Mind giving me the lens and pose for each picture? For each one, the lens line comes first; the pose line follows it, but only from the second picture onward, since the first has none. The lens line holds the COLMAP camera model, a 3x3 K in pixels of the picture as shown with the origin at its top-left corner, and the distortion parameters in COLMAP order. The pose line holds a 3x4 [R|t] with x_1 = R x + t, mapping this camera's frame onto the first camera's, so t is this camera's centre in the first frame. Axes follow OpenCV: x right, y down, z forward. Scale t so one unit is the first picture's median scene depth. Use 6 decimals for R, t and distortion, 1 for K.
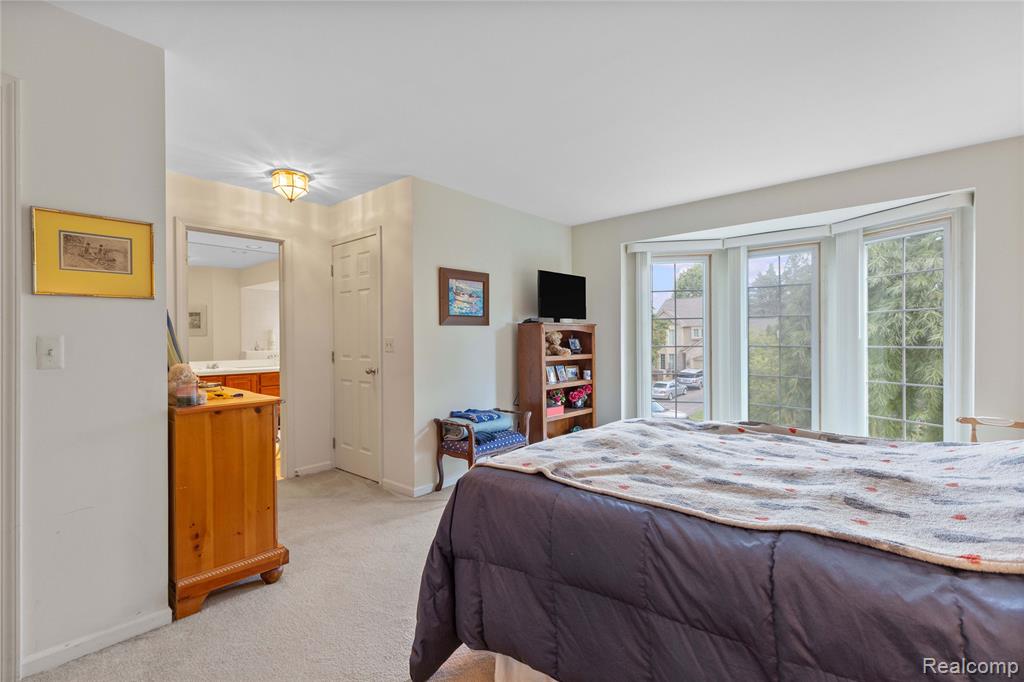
lens RADIAL K [[470.9, 0, 516.4], [0, 470.9, 347.3], [0, 0, 1]] dist [0.002039, -0.000261]
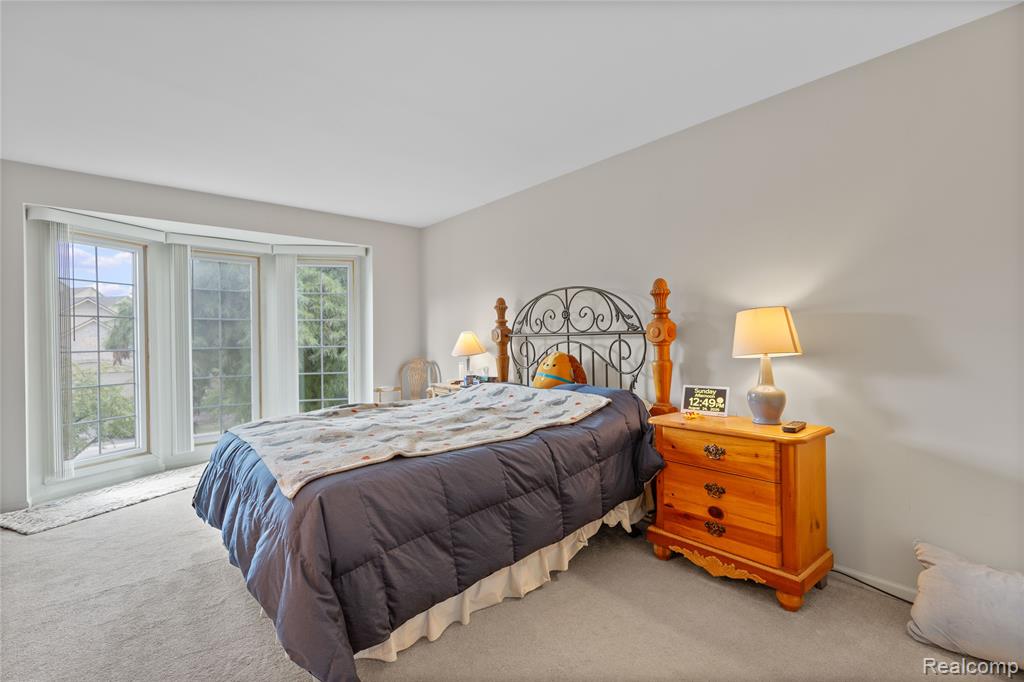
lens RADIAL K [[470.9, 0, 516.4], [0, 470.9, 347.3], [0, 0, 1]] dist [0.002039, -0.000261]
pose [[0.136581, -0.016117, 0.990498, -0.448251], [0.024116, 0.999625, 0.012940, -0.001780], [-0.990335, 0.022119, 0.136919, 0.238531]]
